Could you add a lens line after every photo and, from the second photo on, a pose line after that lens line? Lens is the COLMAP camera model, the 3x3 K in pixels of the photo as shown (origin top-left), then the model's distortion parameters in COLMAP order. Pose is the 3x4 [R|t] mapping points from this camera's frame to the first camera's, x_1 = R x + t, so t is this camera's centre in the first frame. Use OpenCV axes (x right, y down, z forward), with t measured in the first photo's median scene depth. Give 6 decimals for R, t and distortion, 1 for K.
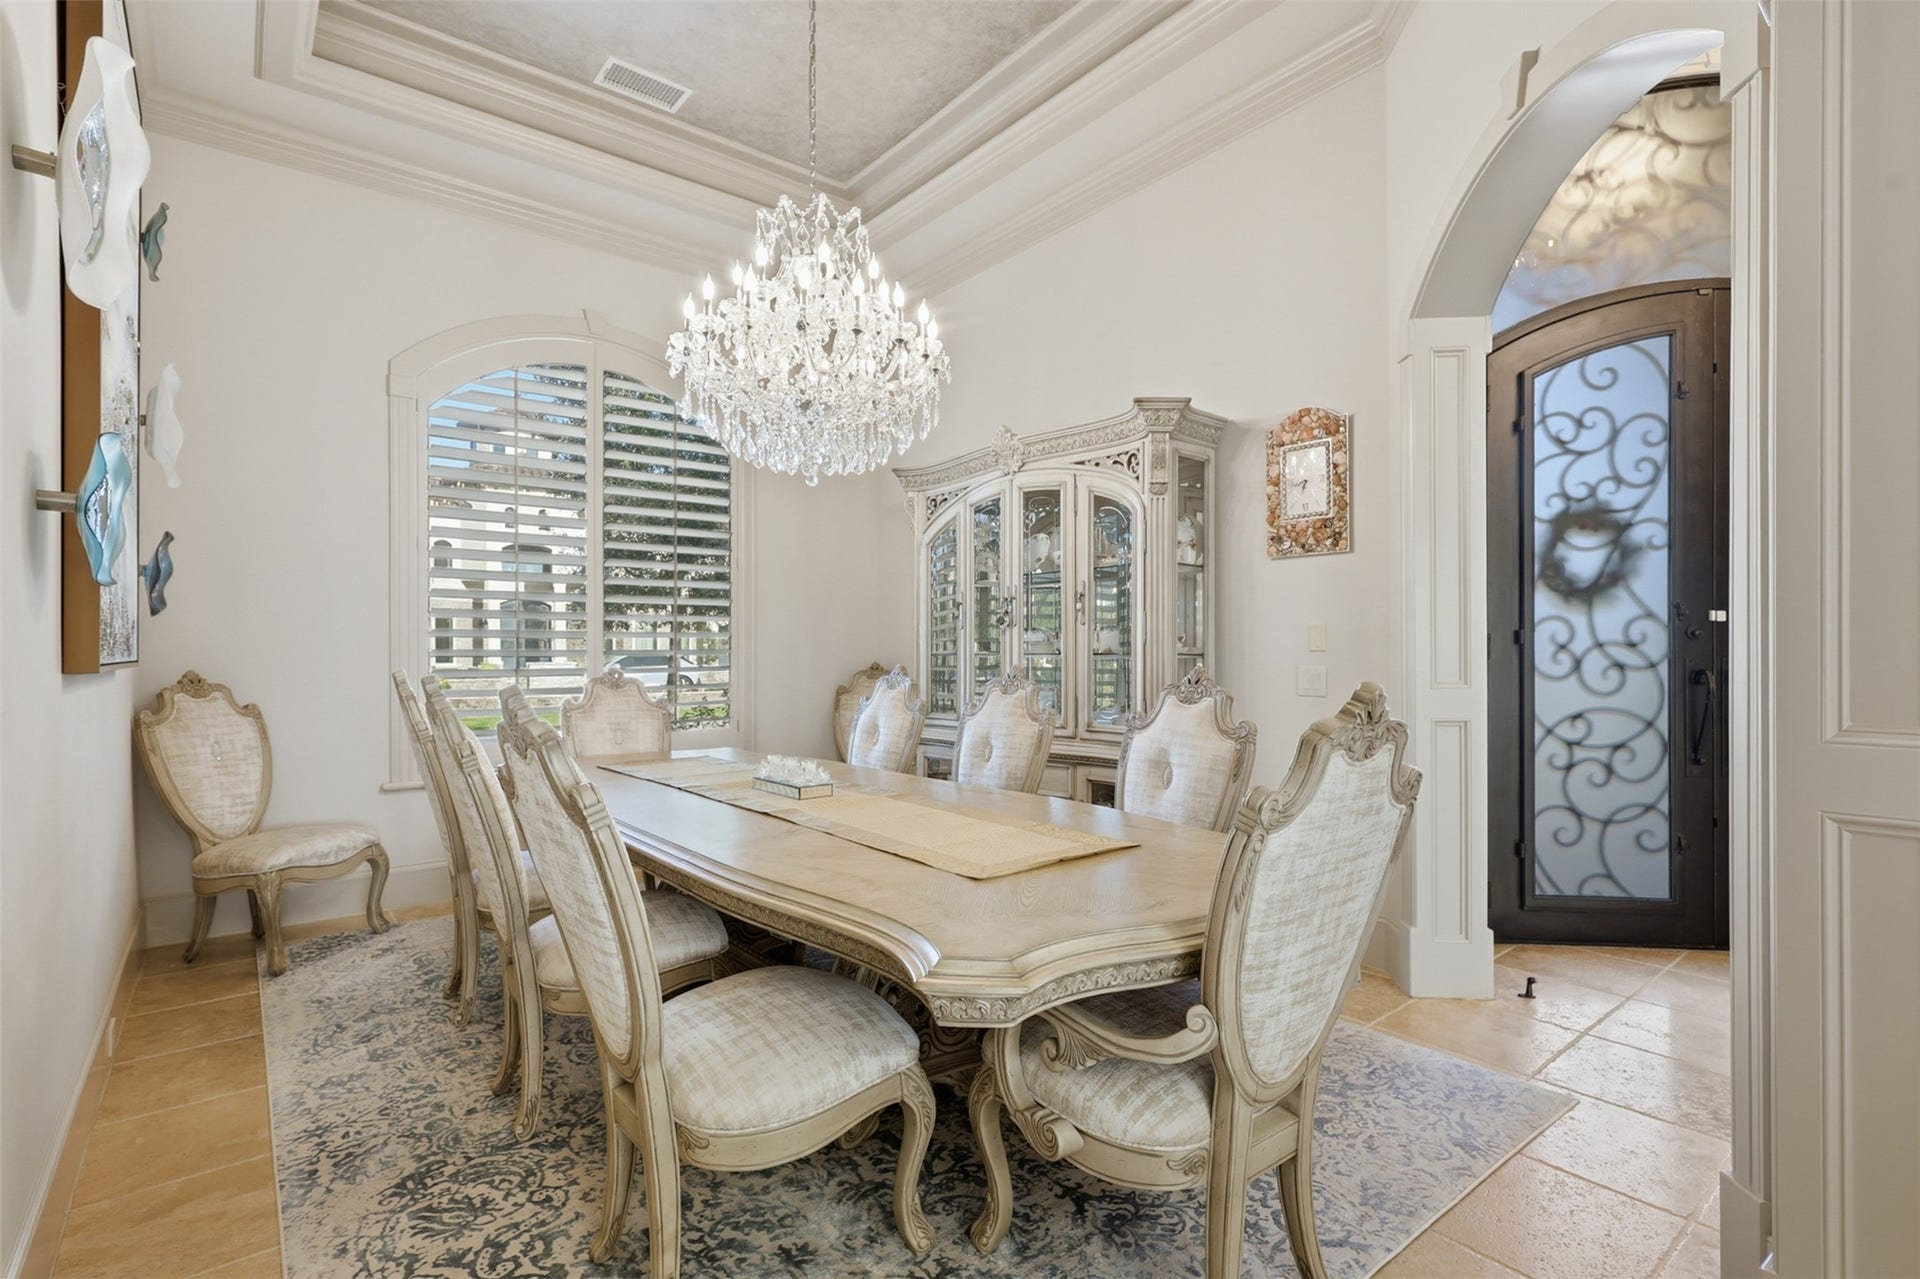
lens RADIAL K [[904.3, 0, 962.8], [0, 904.3, 650.7], [0, 0, 1]] dist [0.006555, 0.000384]
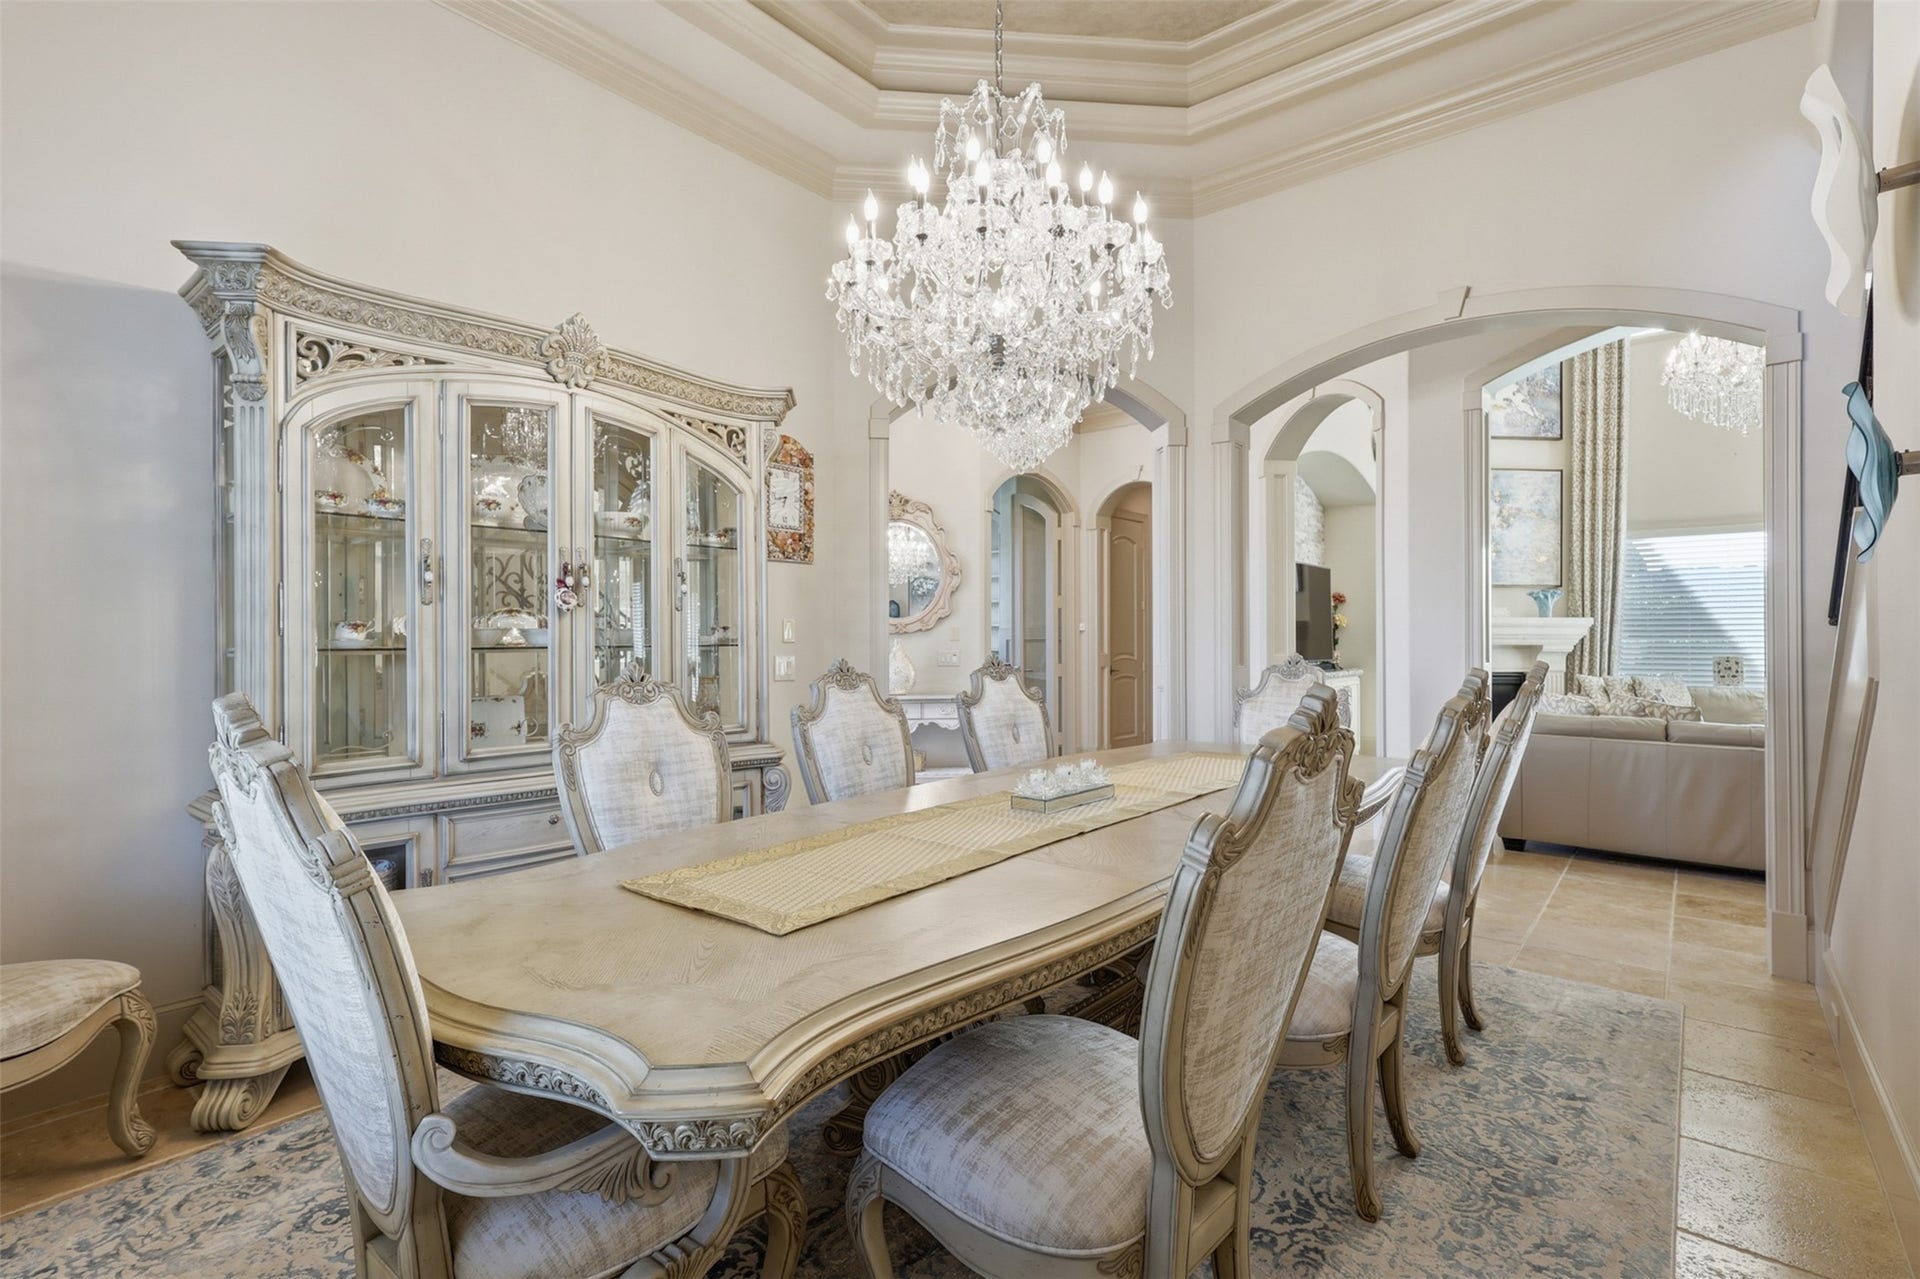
lens RADIAL K [[904.3, 0, 964.3], [0, 904.3, 636.3], [0, 0, 1]] dist [0.006555, 0.000384]
pose [[-0.214831, 0.004306, 0.976642, -0.766754], [0.001040, 0.999991, -0.004180, -0.002968], [-0.976651, 0.000117, -0.214833, 0.968710]]
